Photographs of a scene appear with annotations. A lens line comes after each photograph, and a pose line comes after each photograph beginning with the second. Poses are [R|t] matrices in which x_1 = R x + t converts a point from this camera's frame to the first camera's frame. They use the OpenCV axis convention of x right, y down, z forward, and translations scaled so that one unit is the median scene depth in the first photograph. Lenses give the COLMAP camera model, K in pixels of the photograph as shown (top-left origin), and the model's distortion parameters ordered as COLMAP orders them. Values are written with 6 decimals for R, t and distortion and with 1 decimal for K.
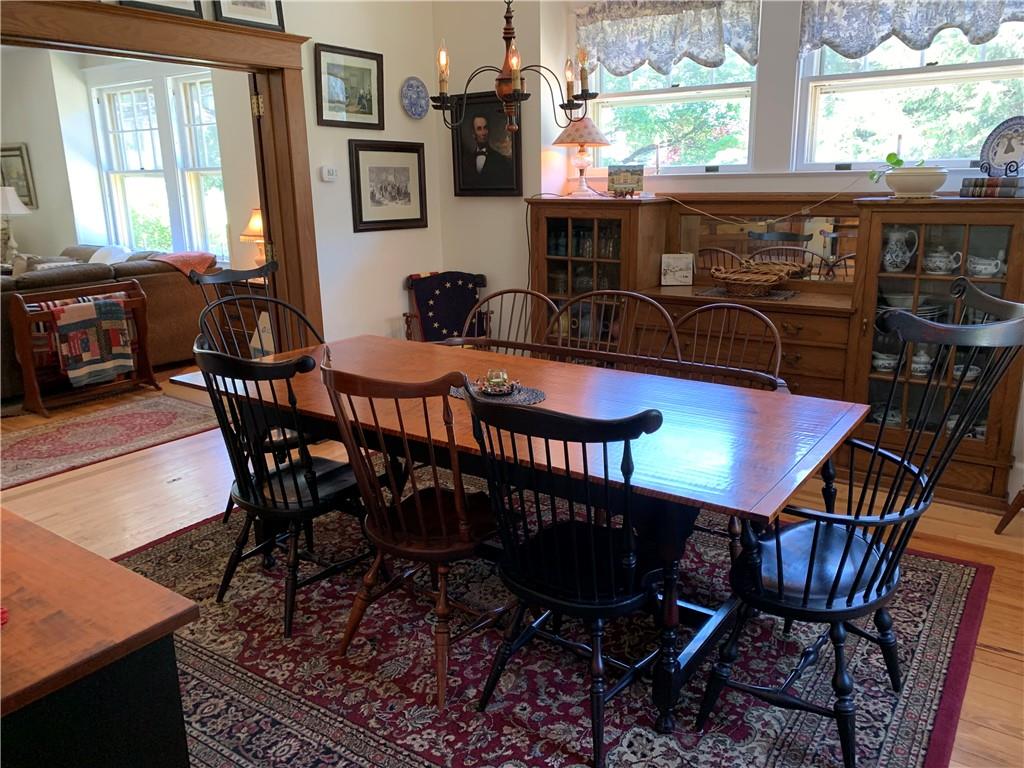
lens RADIAL K [[792.2, 0, 515.8], [0, 792.2, 375.8], [0, 0, 1]] dist [0.014932, 0.003421]
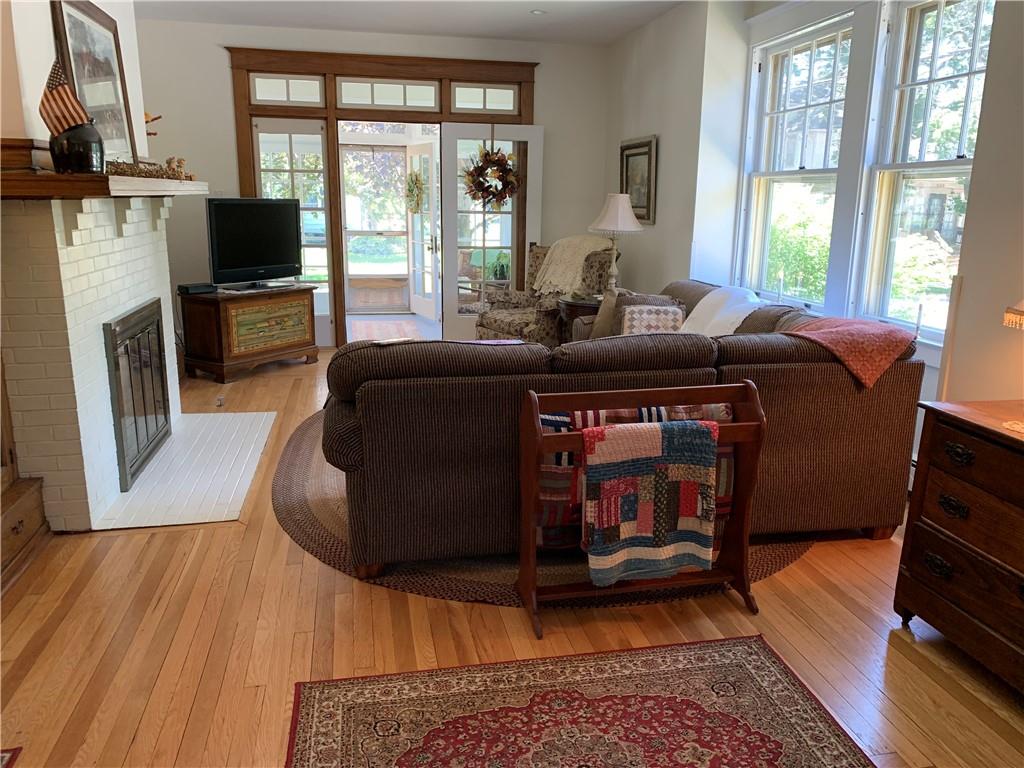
lens RADIAL K [[792.2, 0, 517.4], [0, 792.2, 383.5], [0, 0, 1]] dist [0.014932, 0.003421]
pose [[0.734886, 0.177262, -0.654614, -0.243073], [-0.185842, 0.980925, 0.056993, -0.109635], [0.652231, 0.079771, 0.753811, 0.494144]]
